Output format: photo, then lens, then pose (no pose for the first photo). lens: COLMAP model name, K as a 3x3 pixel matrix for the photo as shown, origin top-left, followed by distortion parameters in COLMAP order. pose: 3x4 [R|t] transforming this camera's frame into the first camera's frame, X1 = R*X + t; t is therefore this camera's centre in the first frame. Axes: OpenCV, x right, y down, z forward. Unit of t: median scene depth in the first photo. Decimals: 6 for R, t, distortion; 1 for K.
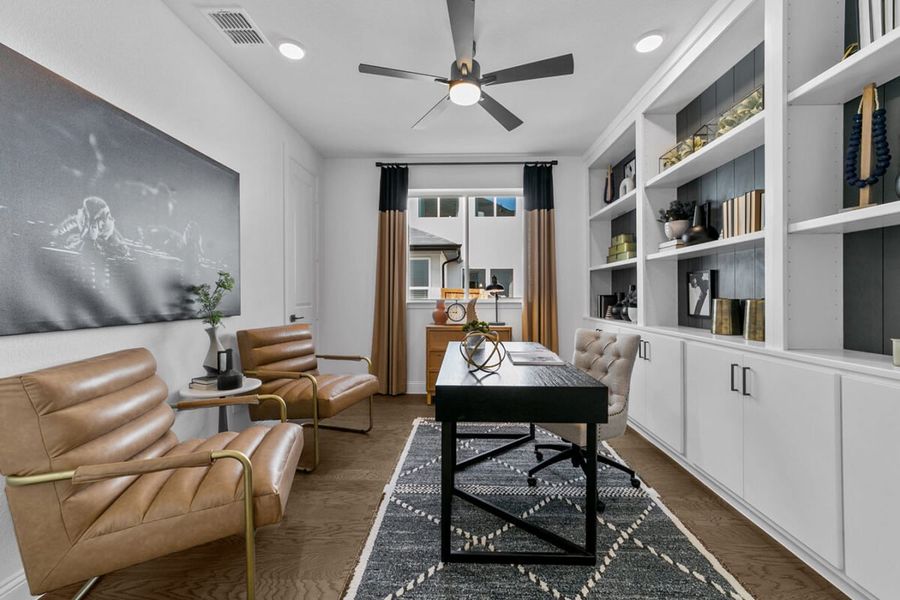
lens RADIAL K [[352.1, 0, 451.1], [0, 352.1, 297.9], [0, 0, 1]] dist [-0.001010, 0.002948]
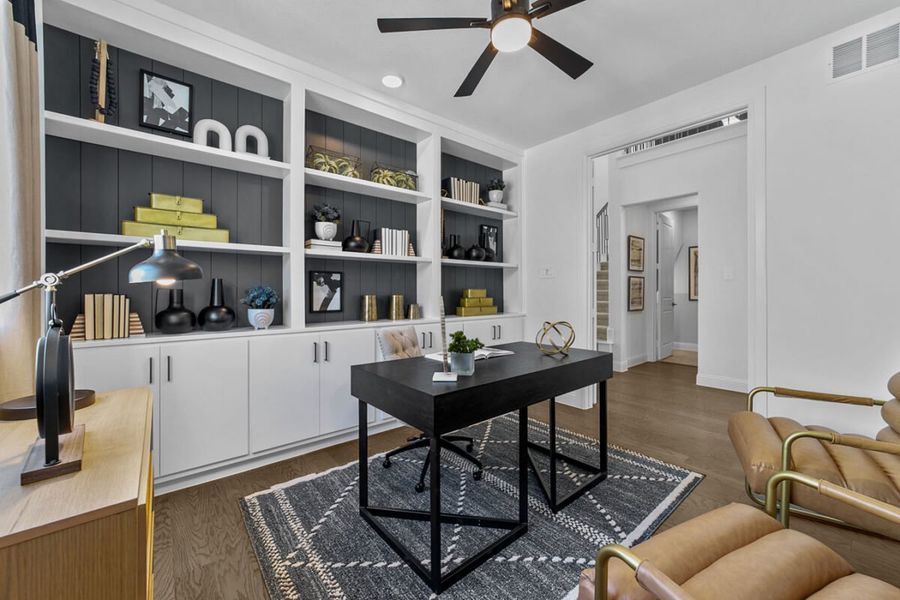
lens RADIAL K [[352.1, 0, 450.4], [0, 352.1, 293.1], [0, 0, 1]] dist [-0.001010, 0.002948]
pose [[-0.666902, -0.002874, 0.745140, -0.528228], [0.000556, 0.999990, 0.004355, -0.014377], [-0.745146, 0.003319, -0.666894, 1.908391]]
